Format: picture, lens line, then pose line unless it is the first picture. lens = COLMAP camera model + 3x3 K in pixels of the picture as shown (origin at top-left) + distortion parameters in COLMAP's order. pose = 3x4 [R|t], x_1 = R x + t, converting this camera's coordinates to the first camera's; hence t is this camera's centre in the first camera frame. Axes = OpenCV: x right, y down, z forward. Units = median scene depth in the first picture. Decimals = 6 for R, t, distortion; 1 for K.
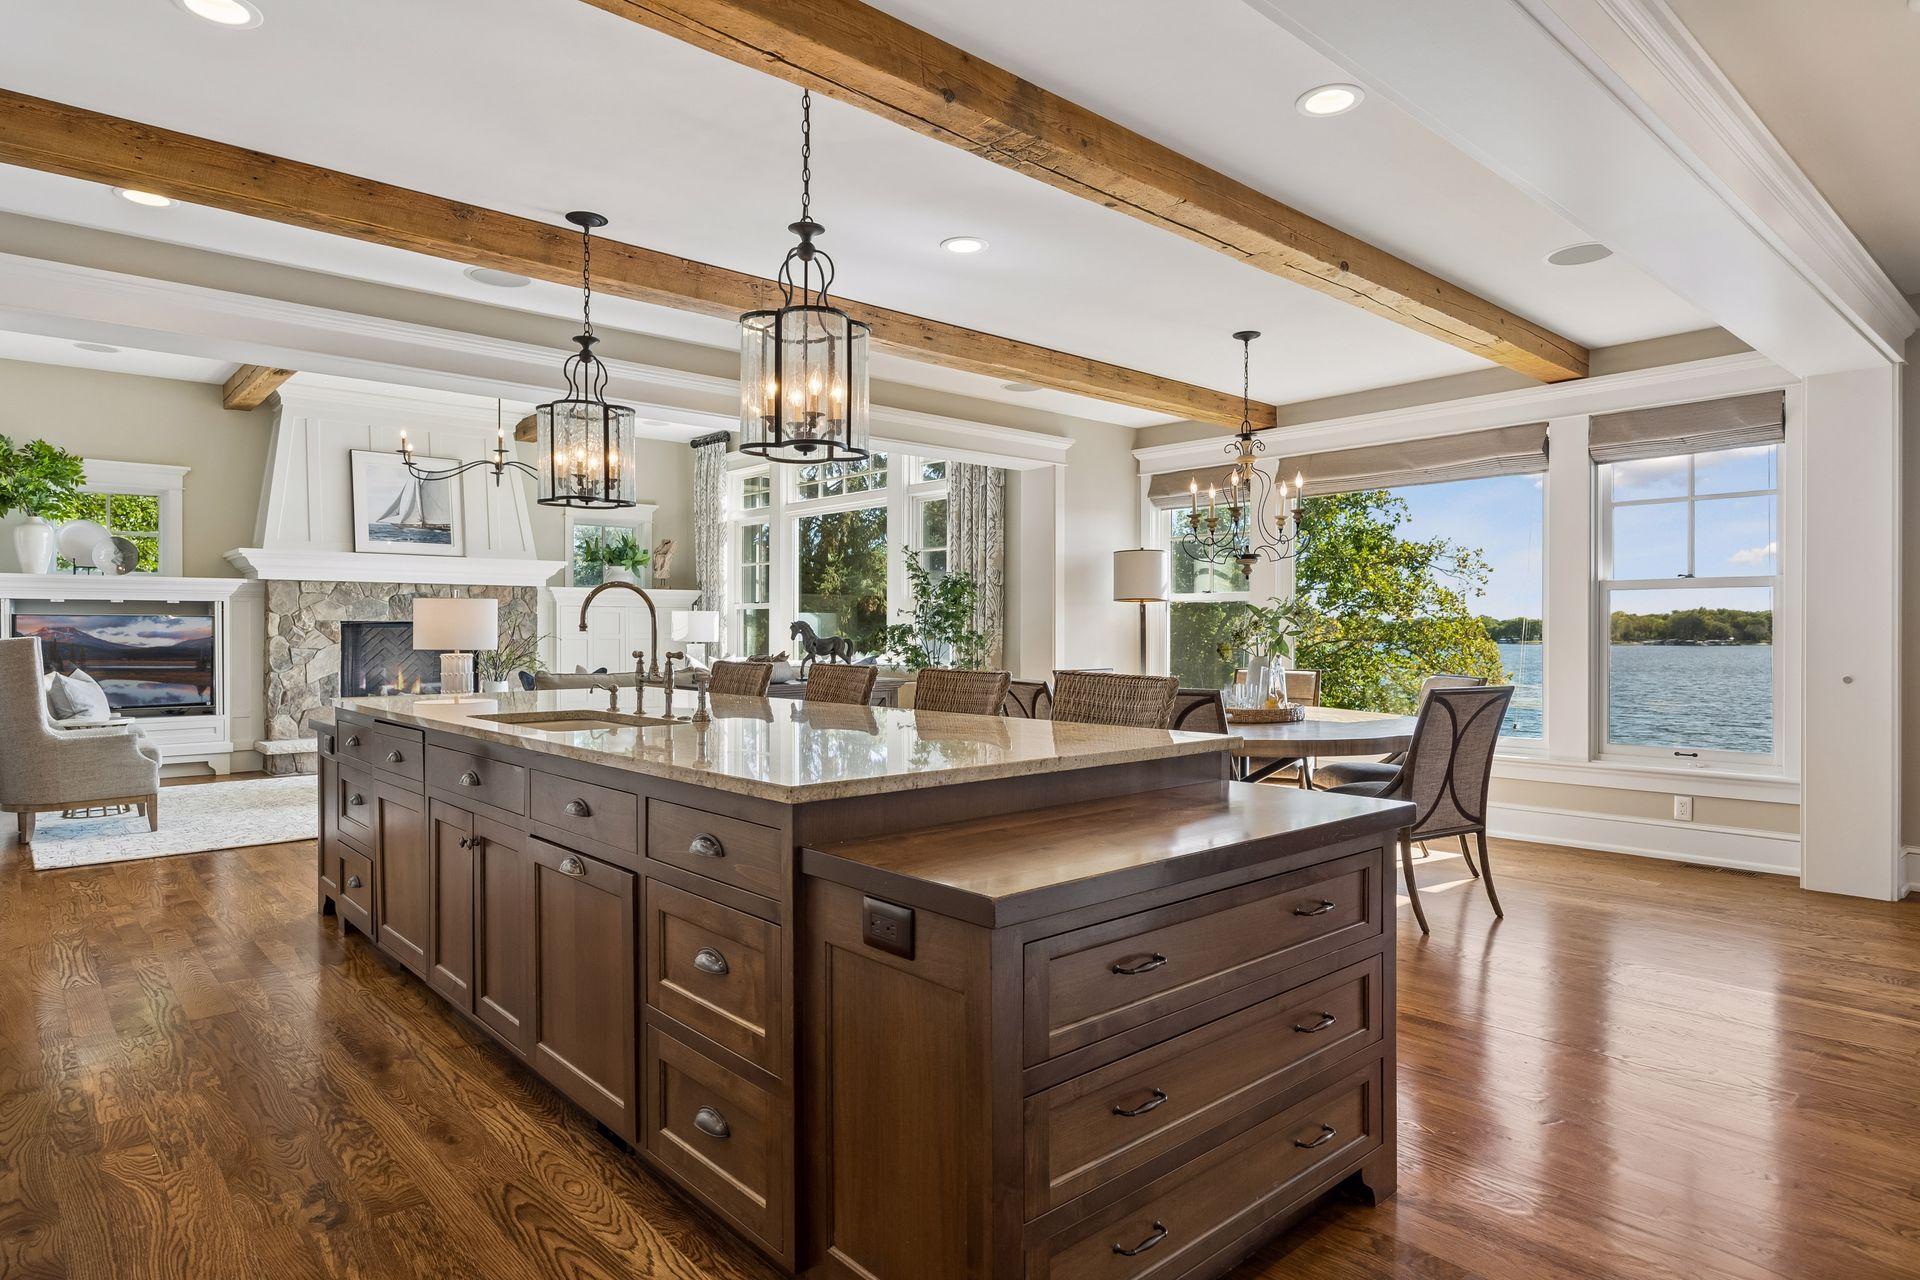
lens RADIAL K [[1073.4, 0, 974.2], [0, 1073.4, 630.2], [0, 0, 1]] dist [0.000384, -0.002424]
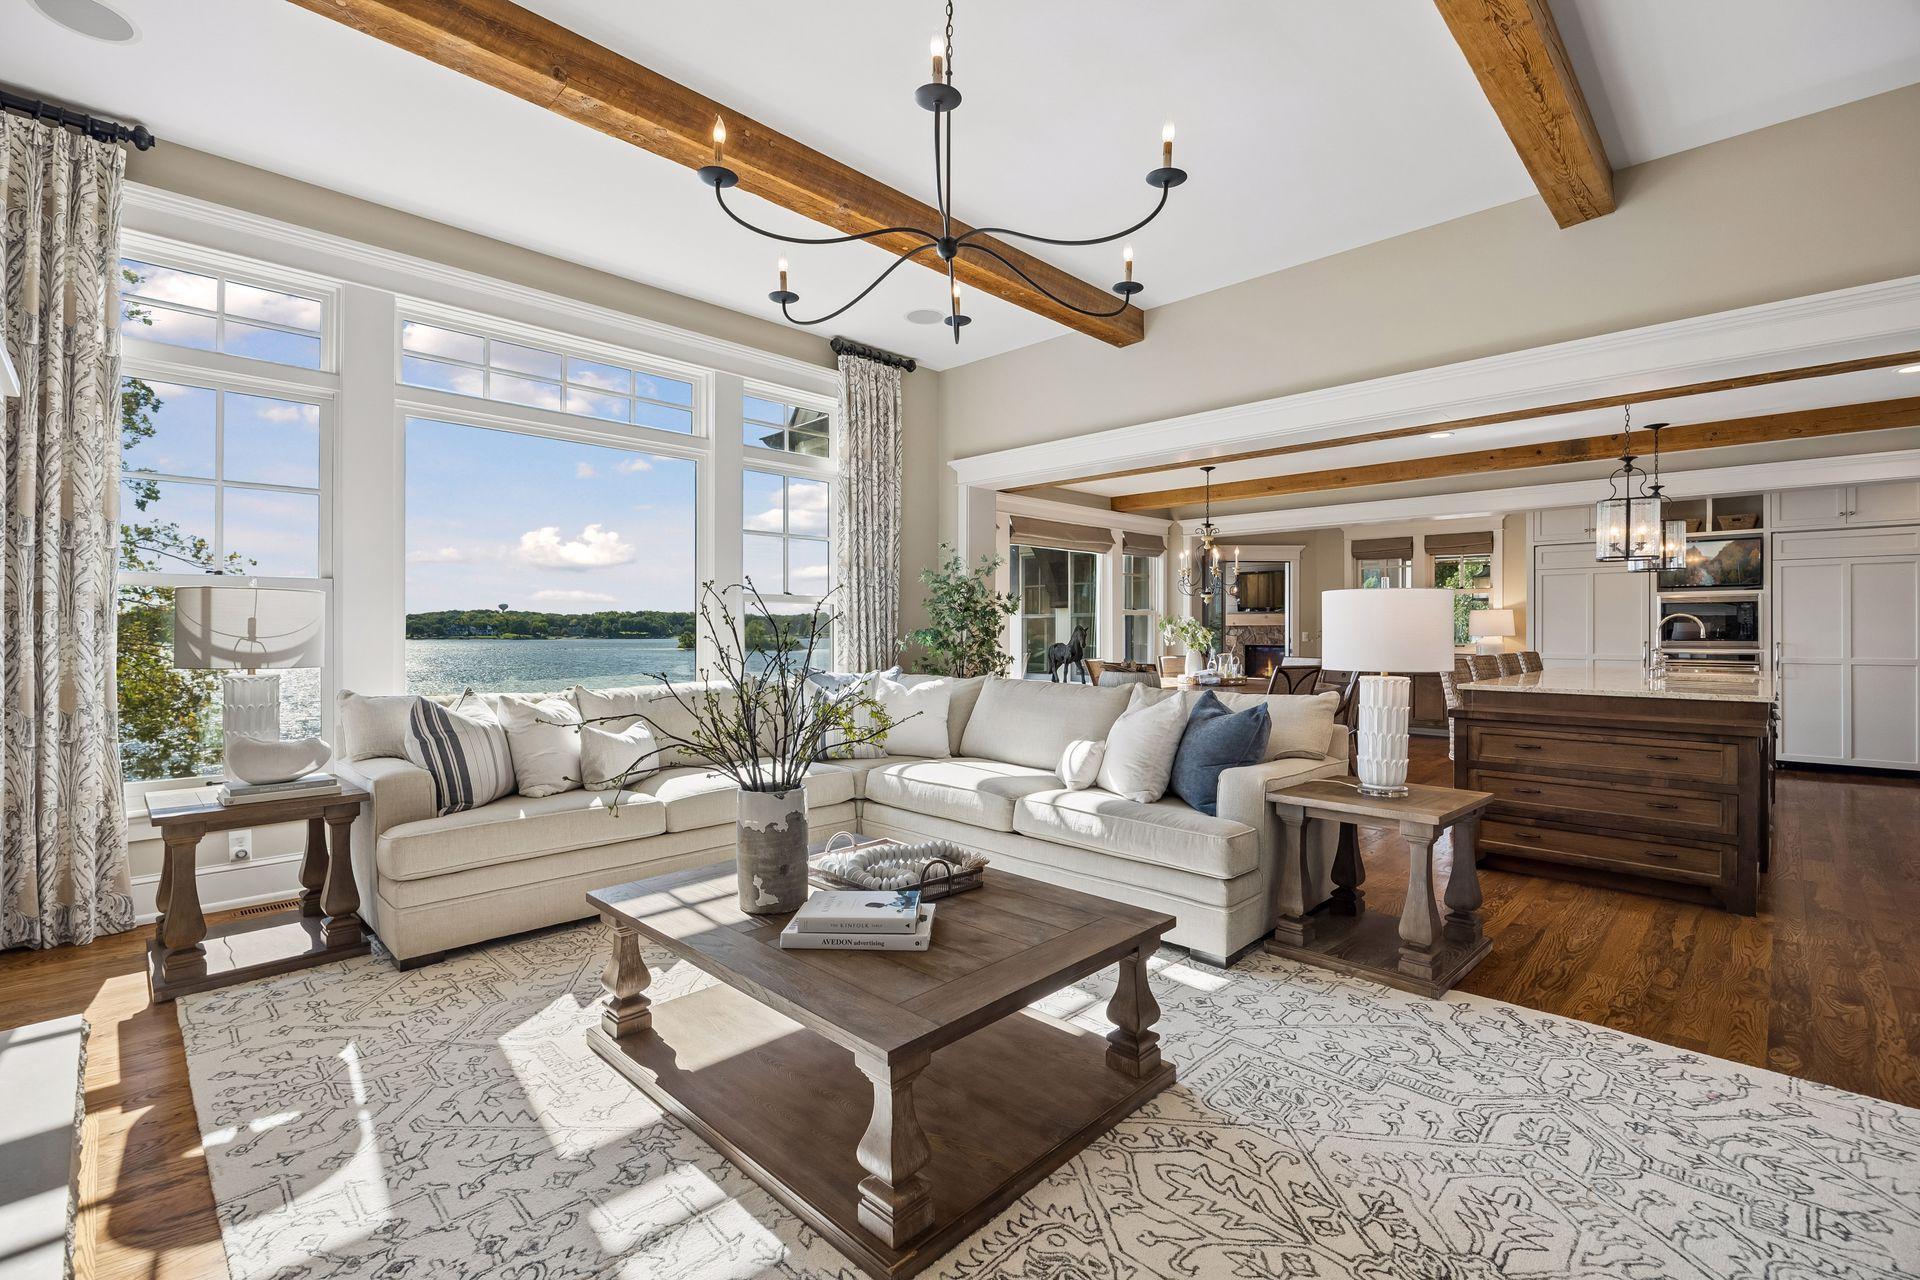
lens RADIAL K [[852.3, 0, 955.4], [0, 852.3, 627.7], [0, 0, 1]] dist [-0.016148, 0.001886]
pose [[-0.048723, 0.001218, 0.998812, -0.689312], [0.001741, 0.999998, -0.001135, -0.003826], [-0.998811, 0.001684, -0.048726, 0.906098]]
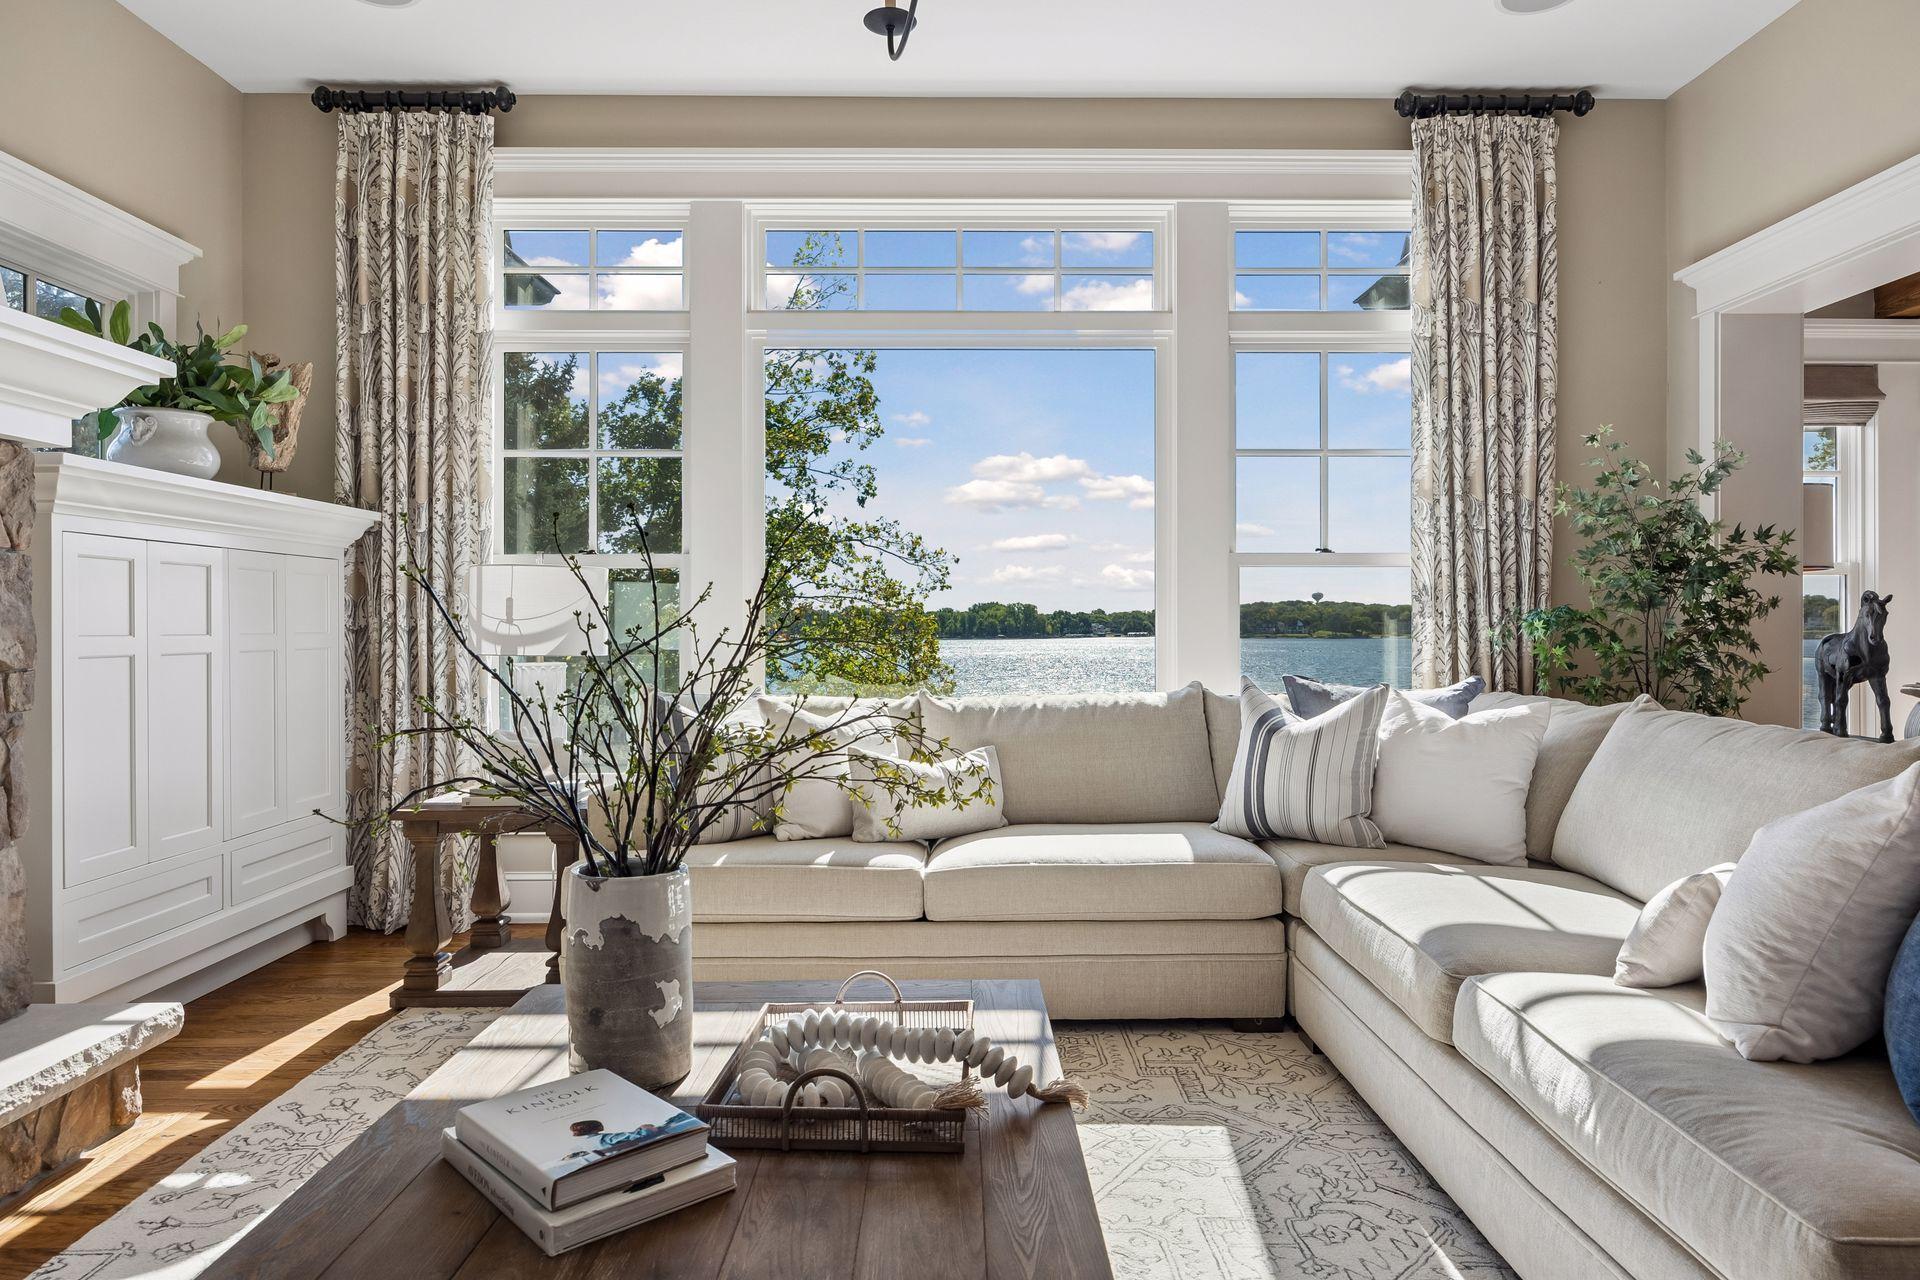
lens RADIAL K [[1185.9, 0, 960.4], [0, 1185.9, 622.3], [0, 0, 1]] dist [0.002123, -0.003654]
pose [[0.668507, -0.000458, 0.743706, -0.540133], [0.005329, 0.999977, -0.004174, 0.002720], [-0.743687, 0.006754, 0.668494, 0.764613]]
